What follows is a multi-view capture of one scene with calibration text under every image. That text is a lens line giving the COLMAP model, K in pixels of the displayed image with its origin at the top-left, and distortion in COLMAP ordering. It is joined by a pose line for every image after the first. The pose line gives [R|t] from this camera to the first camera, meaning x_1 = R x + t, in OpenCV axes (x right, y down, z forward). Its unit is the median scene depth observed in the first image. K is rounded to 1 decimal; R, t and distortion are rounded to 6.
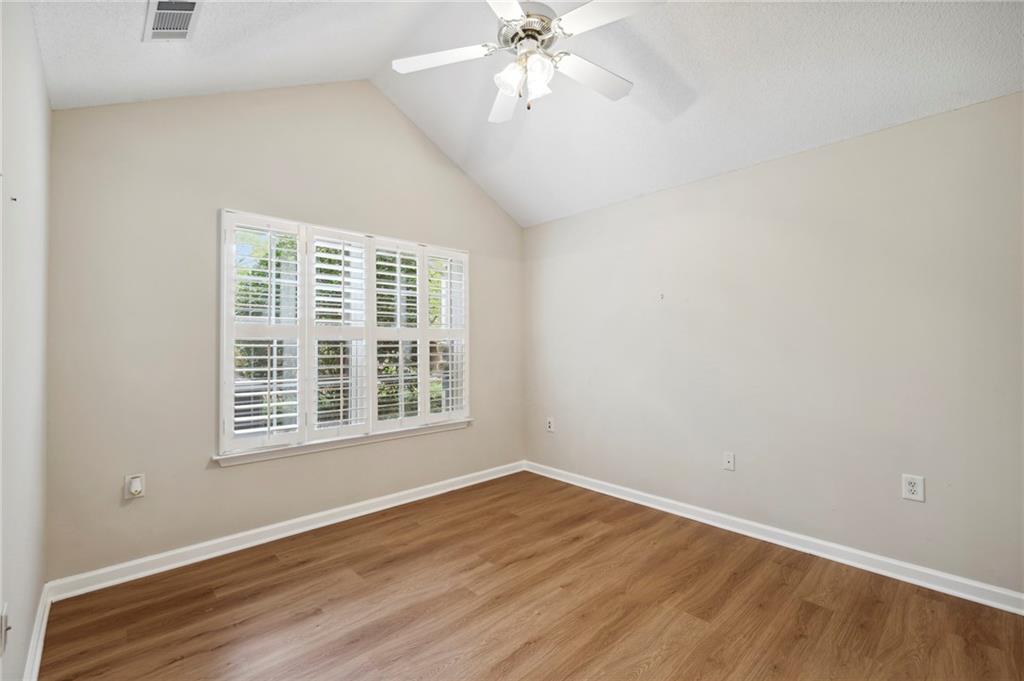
lens RADIAL K [[441.4, 0, 511.1], [0, 441.4, 344.3], [0, 0, 1]] dist [0.000259, 0.000067]
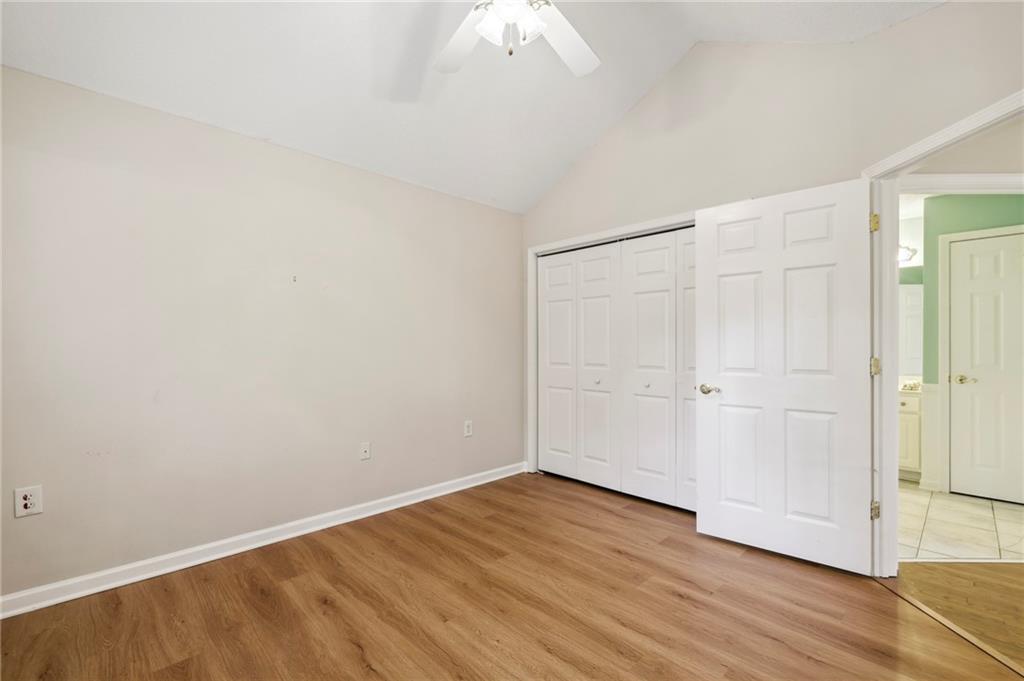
lens RADIAL K [[441.4, 0, 511.1], [0, 441.4, 344.3], [0, 0, 1]] dist [0.000259, 0.000067]
pose [[-0.009483, 0.004185, 0.999946, -0.657994], [-0.001961, 0.999989, -0.004204, 0.019402], [-0.999953, -0.002001, -0.009475, 0.789039]]
